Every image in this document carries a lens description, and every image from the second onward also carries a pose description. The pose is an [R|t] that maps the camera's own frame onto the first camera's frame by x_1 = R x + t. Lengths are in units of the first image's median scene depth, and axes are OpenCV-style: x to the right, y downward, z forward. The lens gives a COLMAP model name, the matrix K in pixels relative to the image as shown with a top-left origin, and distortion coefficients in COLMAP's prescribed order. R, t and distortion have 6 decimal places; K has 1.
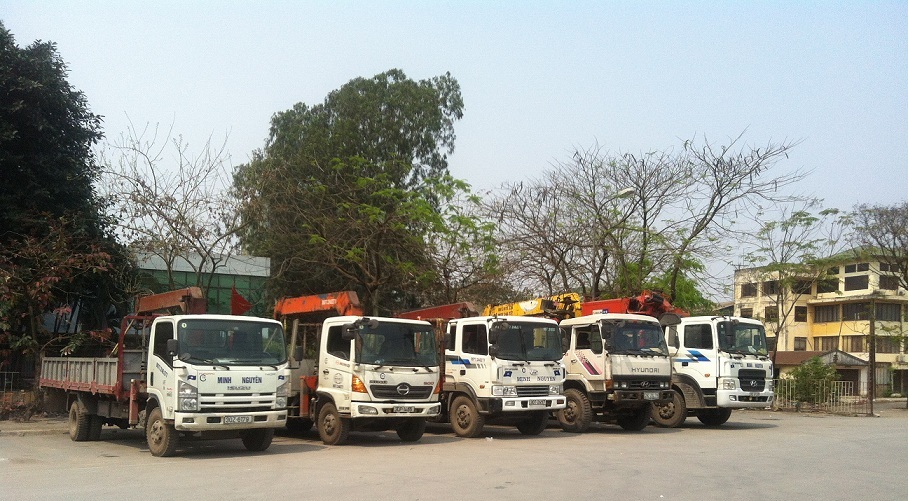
lens RADIAL K [[828.3, 0, 454.2], [0, 828.3, 353.5], [0, 0, 1]] dist [0.094321, -0.004243]
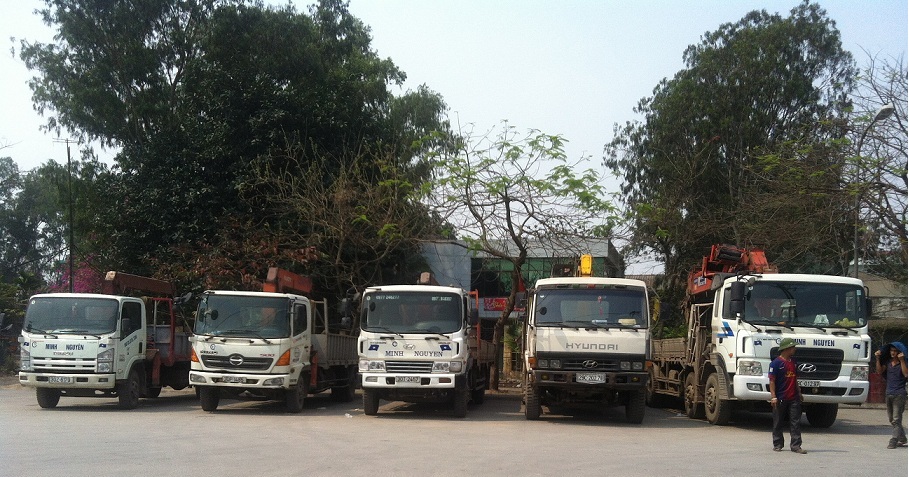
lens RADIAL K [[842.3, 0, 451.0], [0, 842.3, 343.6], [0, 0, 1]] dist [0.174988, -0.513490]
pose [[0.755669, 0.002866, -0.654948, 0.748509], [-0.002066, 0.999996, 0.001992, 0.018250], [0.654951, -0.000152, 0.755672, 0.339249]]
